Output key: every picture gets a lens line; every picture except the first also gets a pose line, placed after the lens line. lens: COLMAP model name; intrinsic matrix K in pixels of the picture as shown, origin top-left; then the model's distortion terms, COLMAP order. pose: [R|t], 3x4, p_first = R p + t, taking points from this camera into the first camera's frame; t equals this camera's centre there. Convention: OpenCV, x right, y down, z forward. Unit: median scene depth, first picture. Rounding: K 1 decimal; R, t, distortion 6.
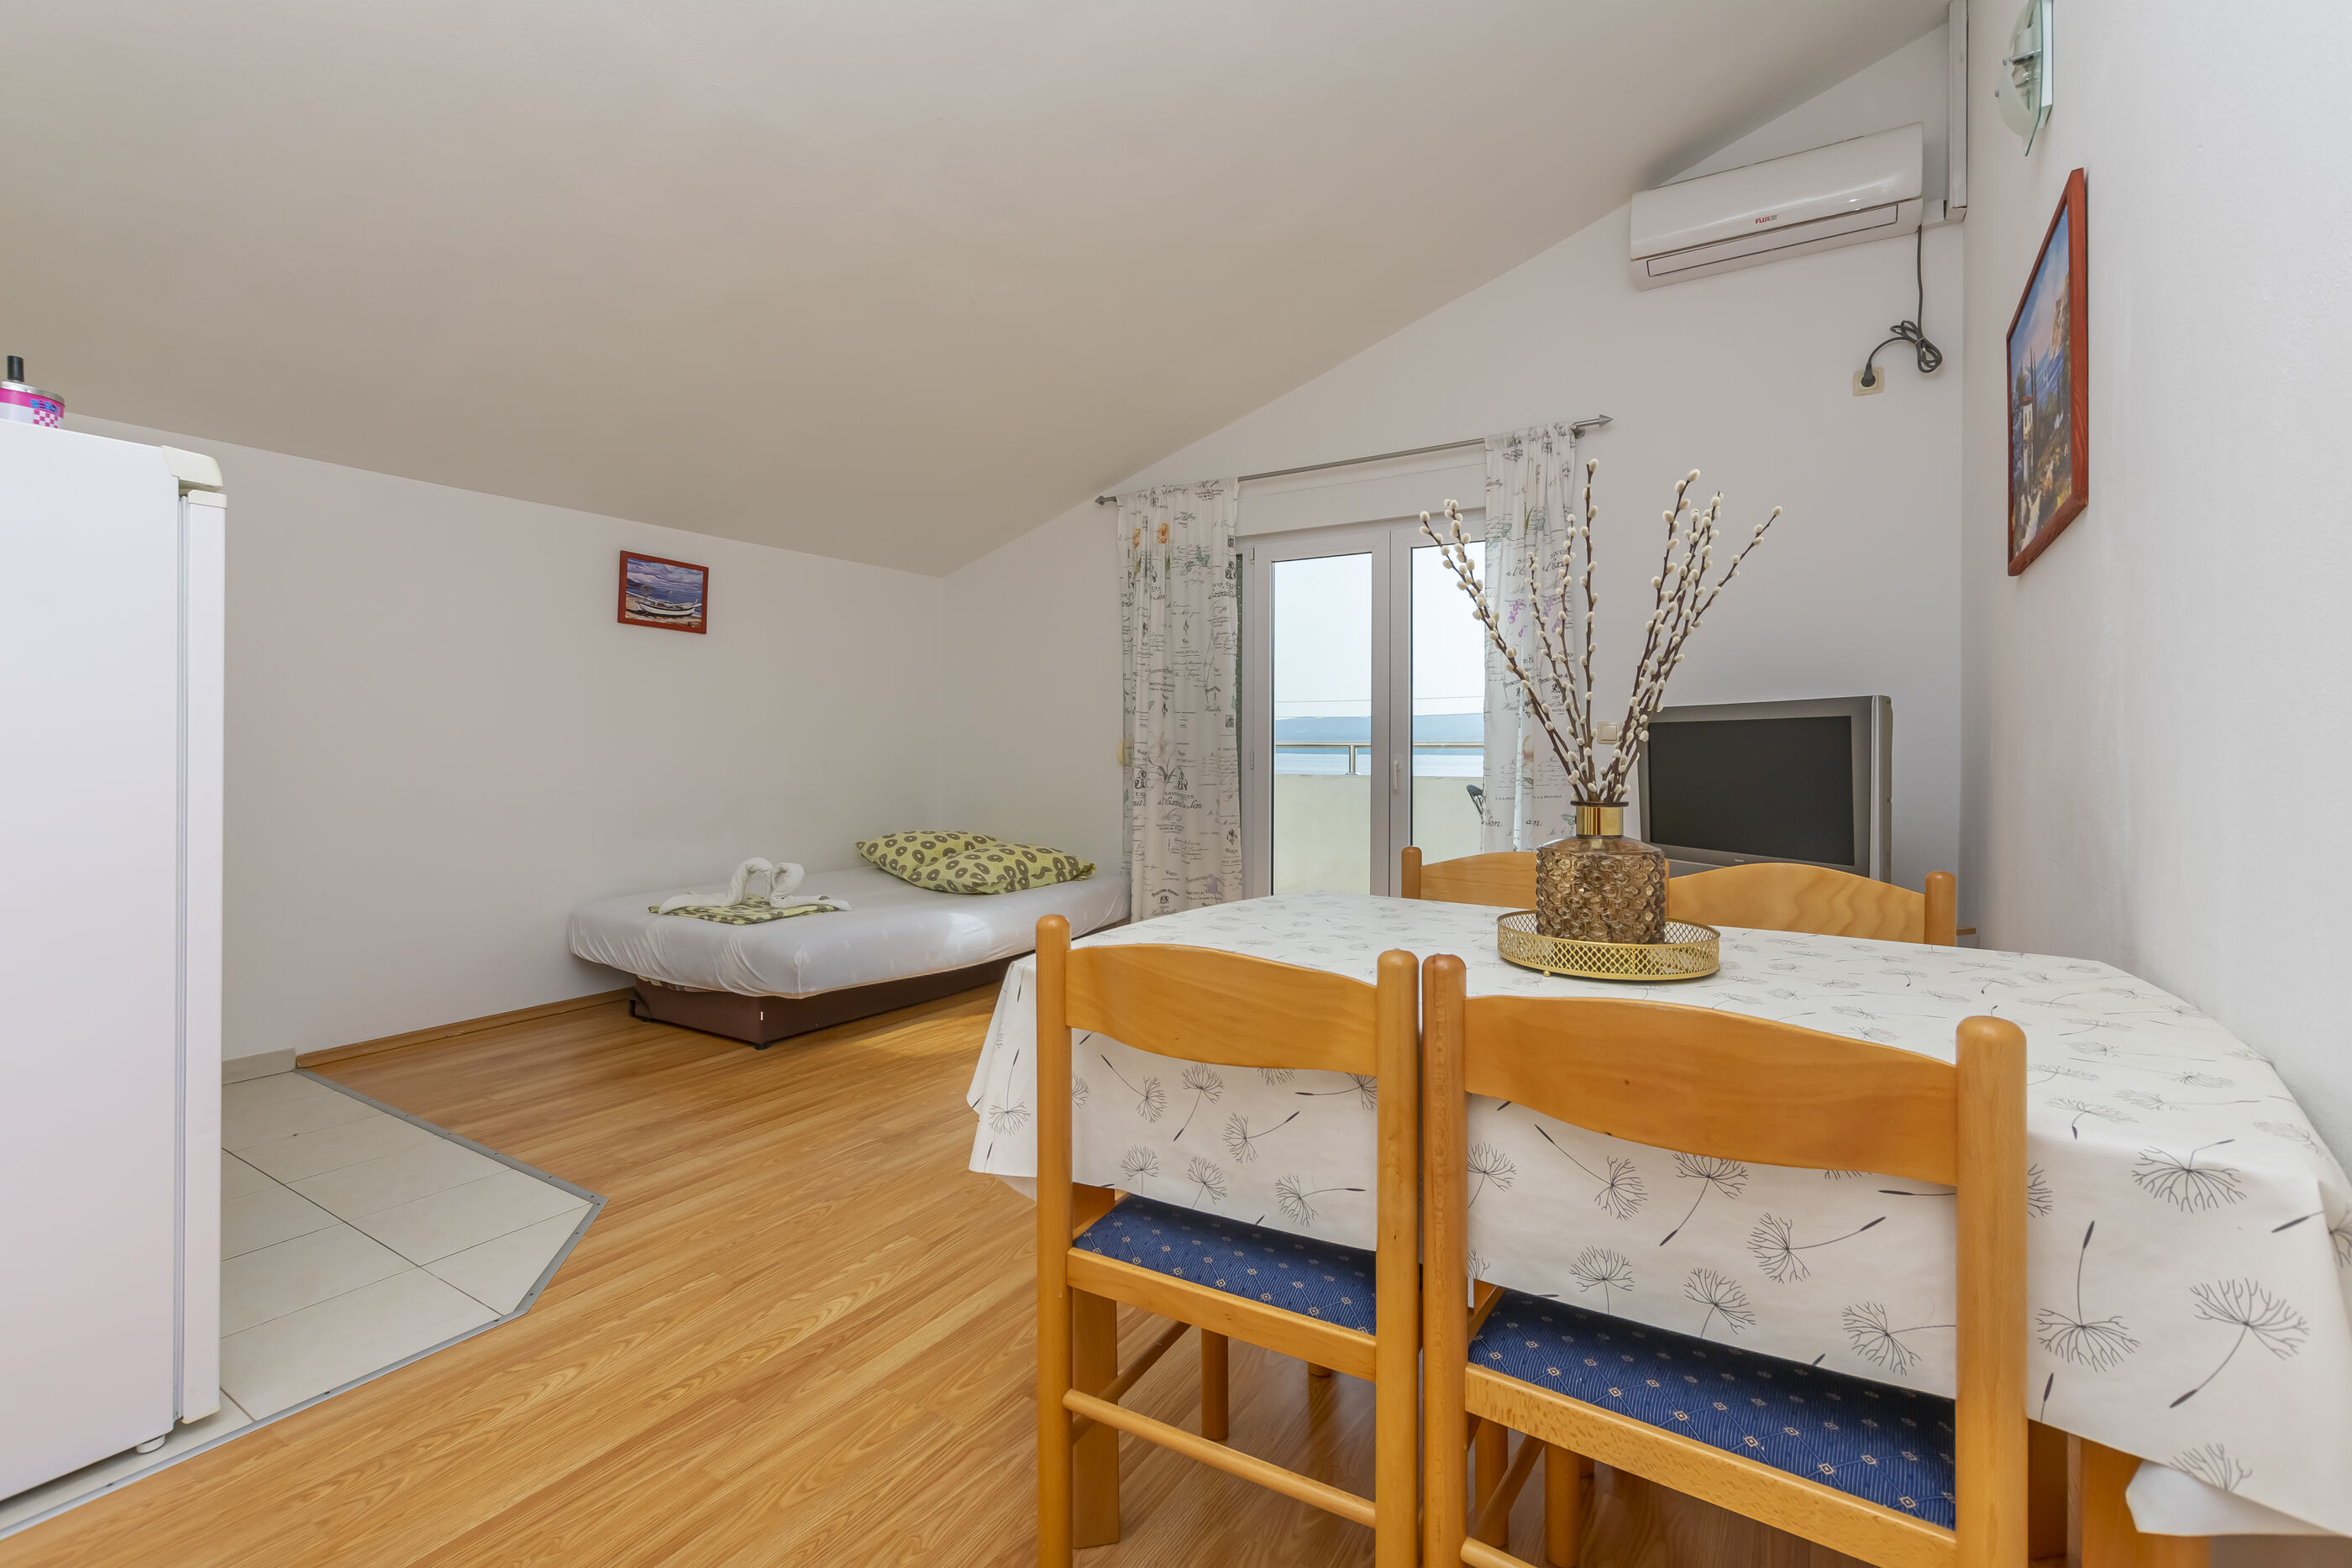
lens RADIAL K [[1059.8, 0, 1178.2], [0, 1059.8, 737.3], [0, 0, 1]] dist [0.002119, 0.000061]
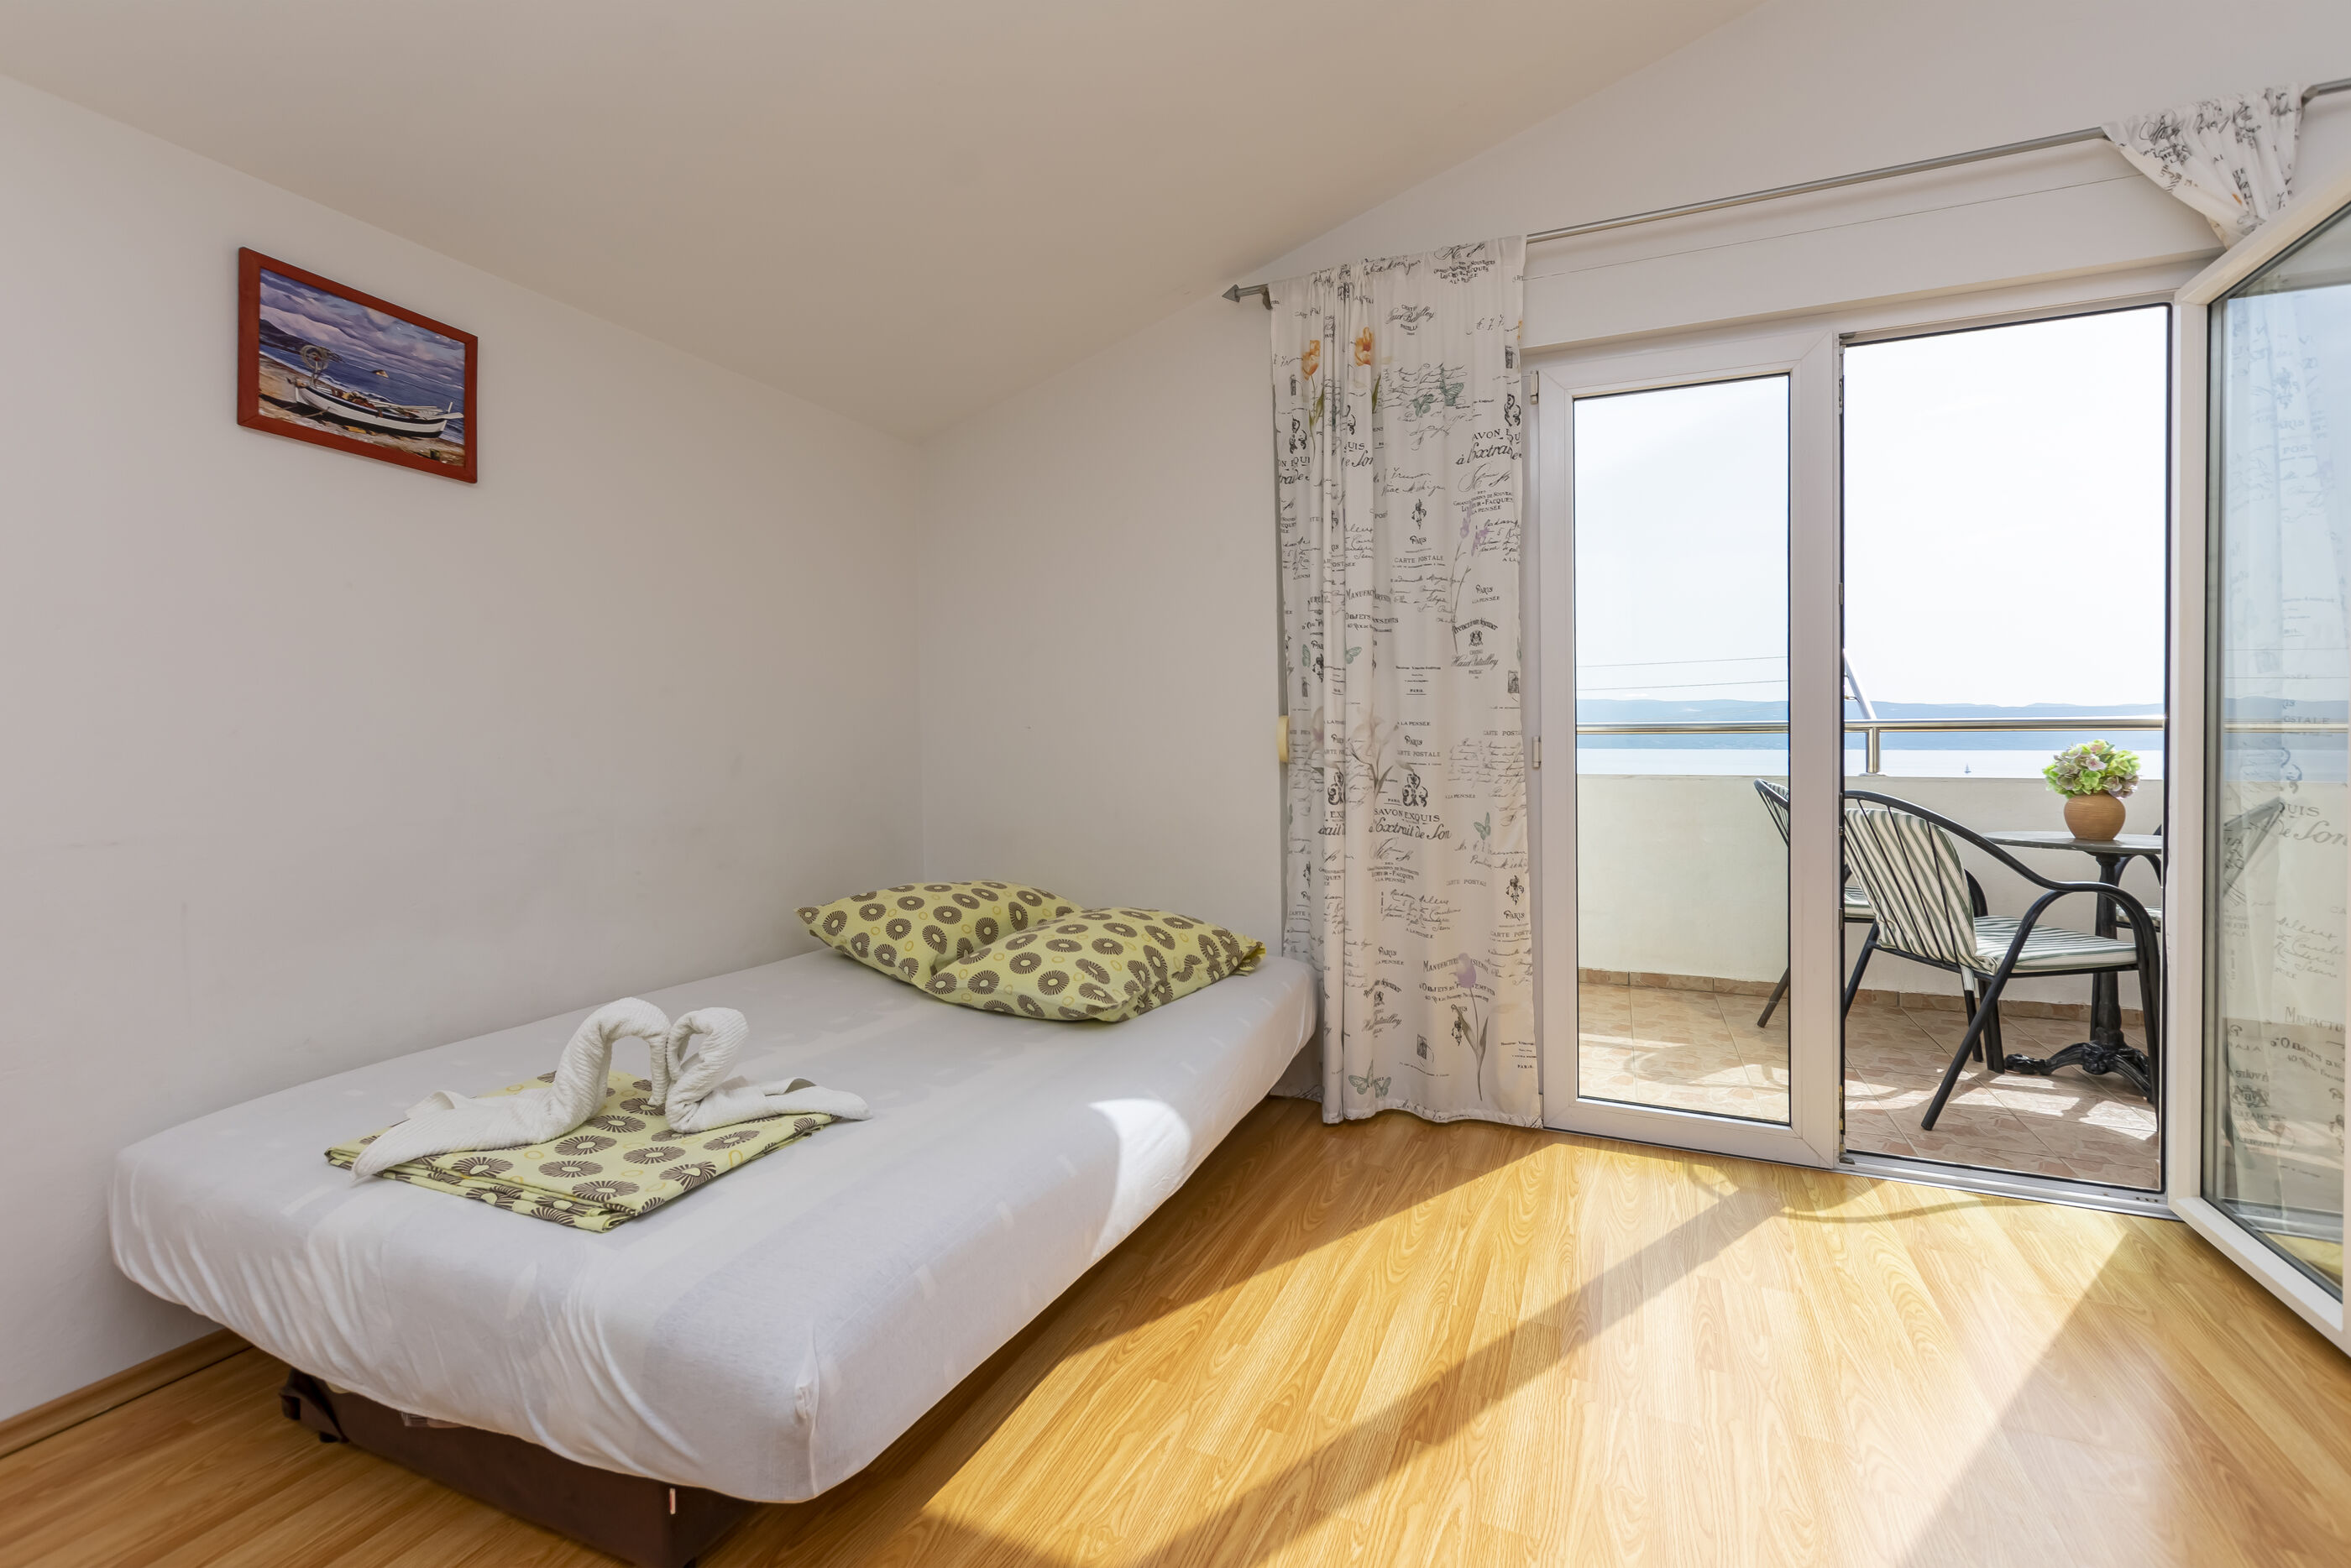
lens RADIAL K [[1042.8, 0, 1175.5], [0, 1042.8, 784.0], [0, 0, 1]] dist [0.002306, -0.000992]
pose [[0.988392, -0.009618, 0.151621, -0.209207], [0.001931, 0.998709, 0.050769, 0.009857], [-0.151913, -0.049887, 0.987134, 0.485466]]
